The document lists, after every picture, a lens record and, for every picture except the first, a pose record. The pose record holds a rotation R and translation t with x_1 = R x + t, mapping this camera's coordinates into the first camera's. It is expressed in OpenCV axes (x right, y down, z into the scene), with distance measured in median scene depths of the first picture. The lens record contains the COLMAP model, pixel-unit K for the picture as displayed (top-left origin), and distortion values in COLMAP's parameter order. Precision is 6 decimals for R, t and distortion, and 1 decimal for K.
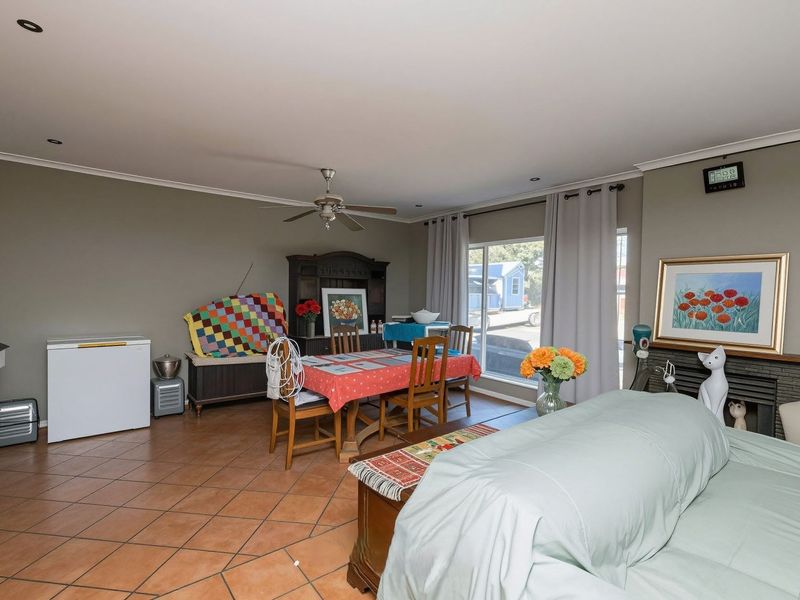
lens RADIAL K [[396.9, 0, 401.0], [0, 396.9, 294.9], [0, 0, 1]] dist [-0.022970, 0.000244]
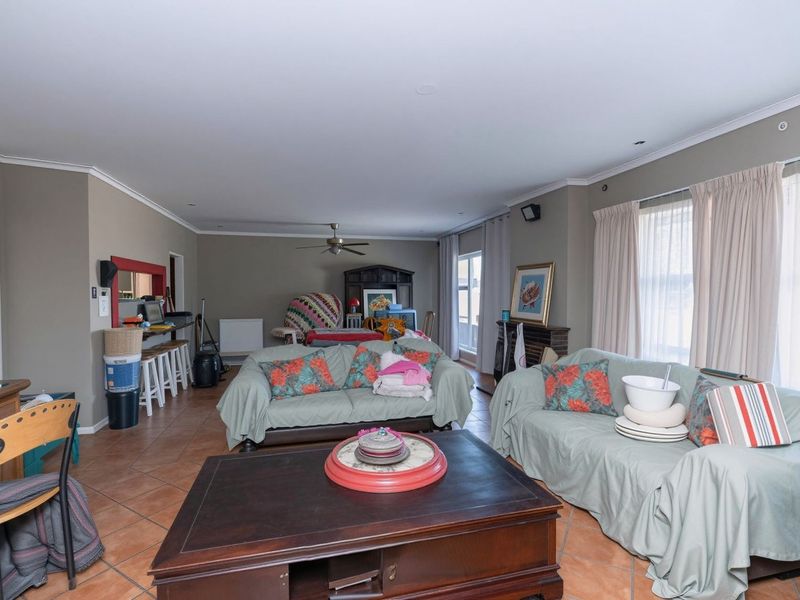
lens RADIAL K [[396.9, 0, 401.0], [0, 396.9, 294.9], [0, 0, 1]] dist [-0.022970, 0.000244]
pose [[0.917218, -0.012720, -0.398183, 0.543920], [0.009177, 0.999900, -0.010802, 0.020028], [0.398280, 0.006254, 0.917243, -0.354102]]
